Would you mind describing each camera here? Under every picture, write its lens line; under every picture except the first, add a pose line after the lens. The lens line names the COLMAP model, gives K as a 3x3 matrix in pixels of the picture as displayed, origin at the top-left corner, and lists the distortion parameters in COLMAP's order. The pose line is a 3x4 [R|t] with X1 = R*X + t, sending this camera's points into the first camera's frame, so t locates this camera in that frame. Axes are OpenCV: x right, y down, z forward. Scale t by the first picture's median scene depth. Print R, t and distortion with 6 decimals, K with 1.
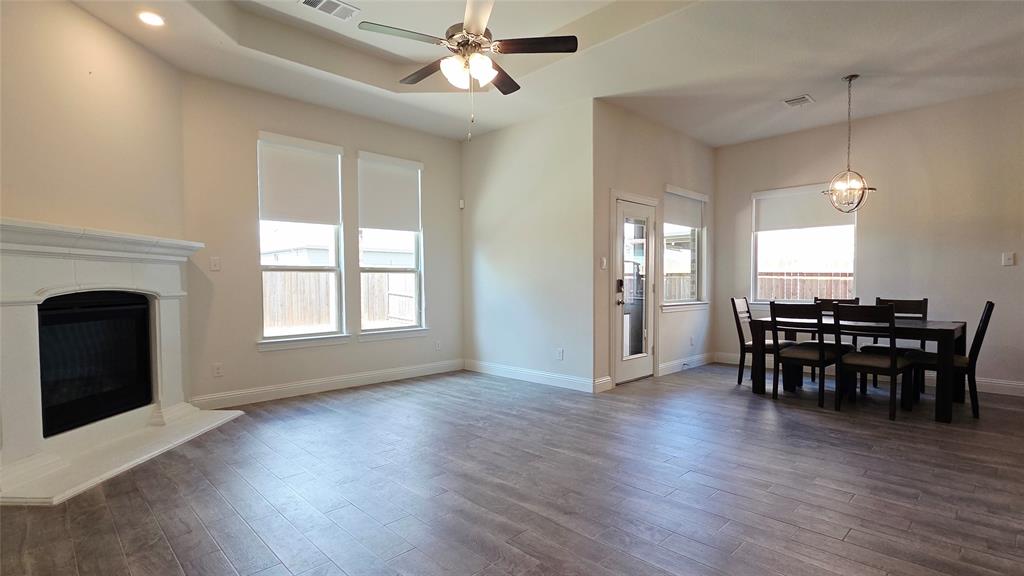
lens RADIAL K [[494.0, 0, 504.4], [0, 494.0, 295.3], [0, 0, 1]] dist [0.008791, -0.000579]
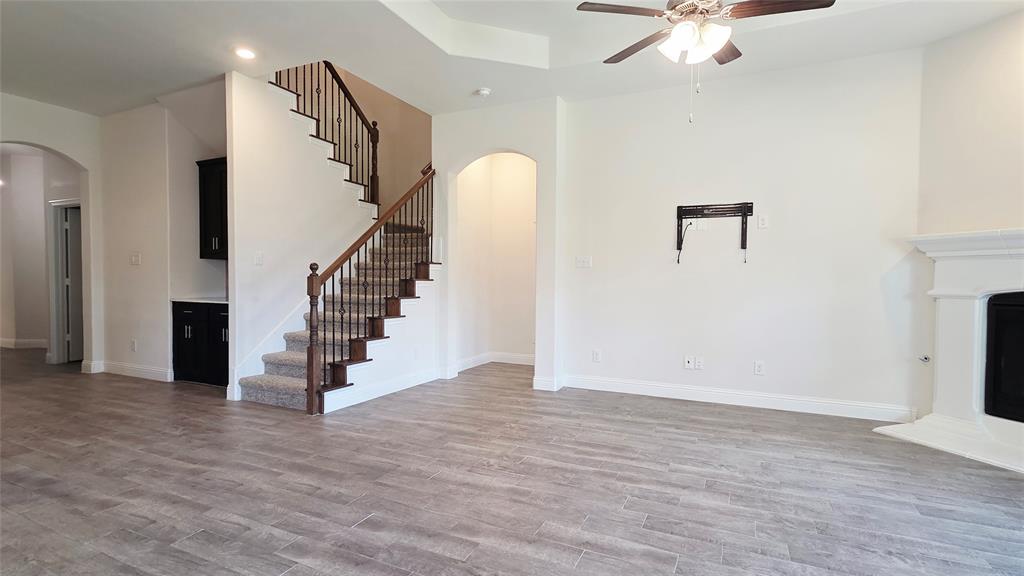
lens RADIAL K [[494.0, 0, 504.4], [0, 494.0, 295.3], [0, 0, 1]] dist [0.008791, -0.000579]
pose [[-0.937634, 0.009955, -0.347482, 0.320218], [-0.010702, 0.998289, 0.057479, -0.027301], [0.347460, 0.057614, -0.935923, 0.996945]]
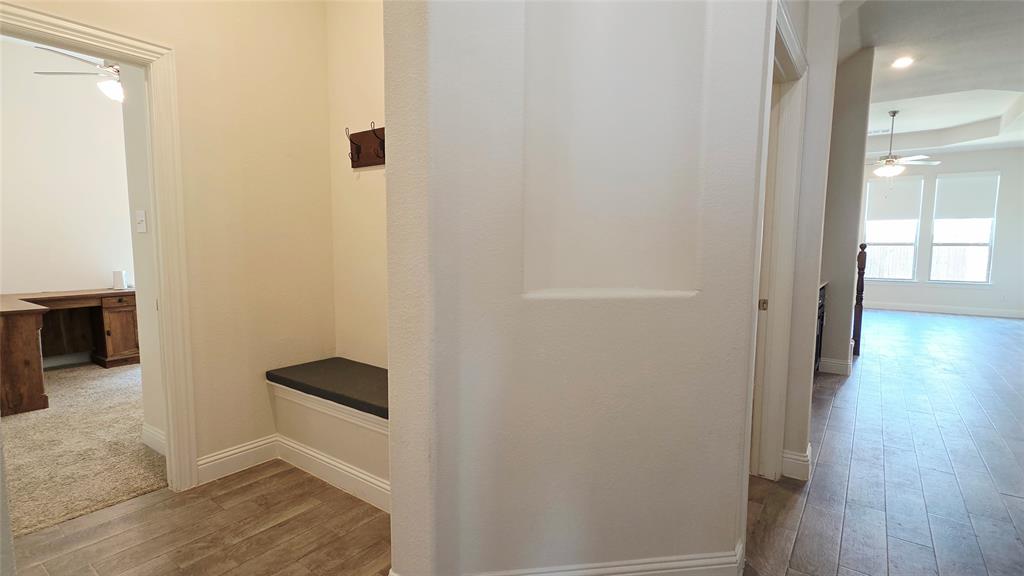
lens RADIAL K [[494.0, 0, 504.4], [0, 494.0, 295.3], [0, 0, 1]] dist [0.008791, -0.000579]
pose [[0.167550, 0.105097, -0.980246, 1.263800], [-0.032639, 0.994348, 0.101030, -0.002000], [0.985323, 0.015066, 0.170033, -0.806350]]
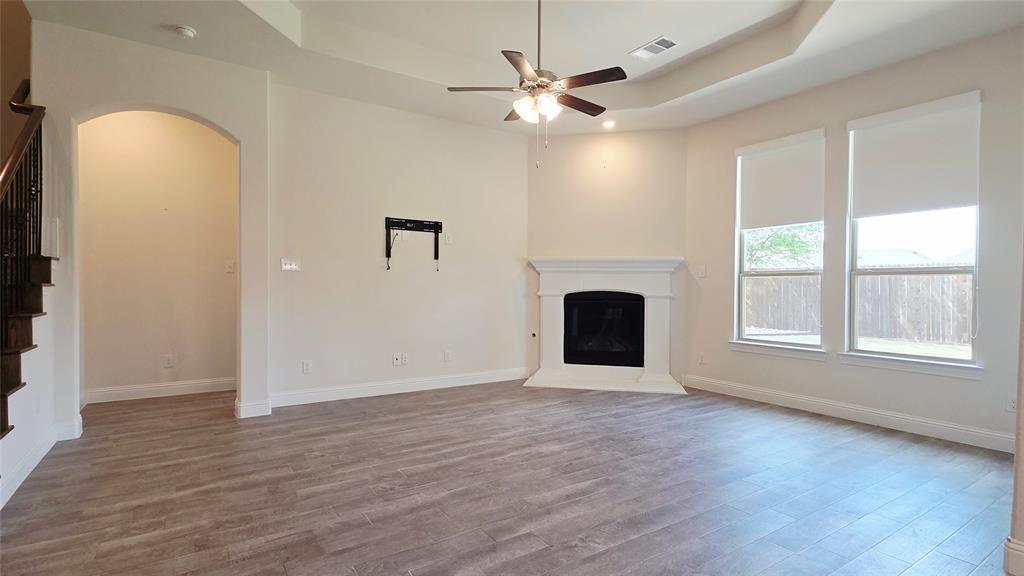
lens RADIAL K [[494.0, 0, 504.4], [0, 494.0, 295.3], [0, 0, 1]] dist [0.008791, -0.000579]
pose [[-0.187517, 0.022355, -0.982007, 0.639610], [-0.031622, 0.999085, 0.028782, -0.021837], [0.981752, 0.036450, -0.186639, 0.663649]]
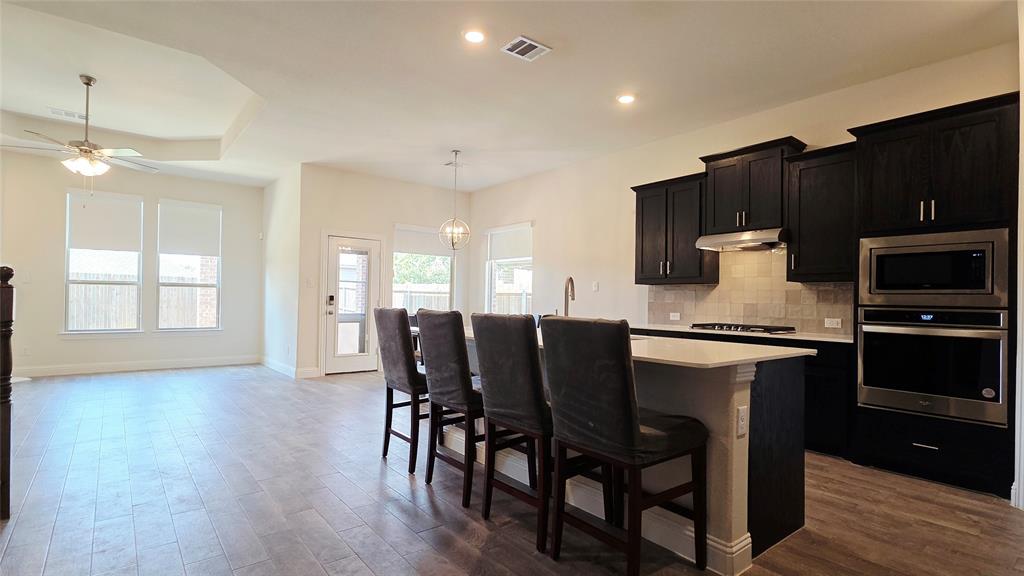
lens RADIAL K [[494.0, 0, 504.4], [0, 494.0, 295.3], [0, 0, 1]] dist [0.008791, -0.000579]
pose [[0.995369, 0.022705, -0.093411, 0.863488], [-0.026090, 0.999041, -0.035176, 0.002812], [0.092523, 0.037450, 0.995006, -0.300858]]
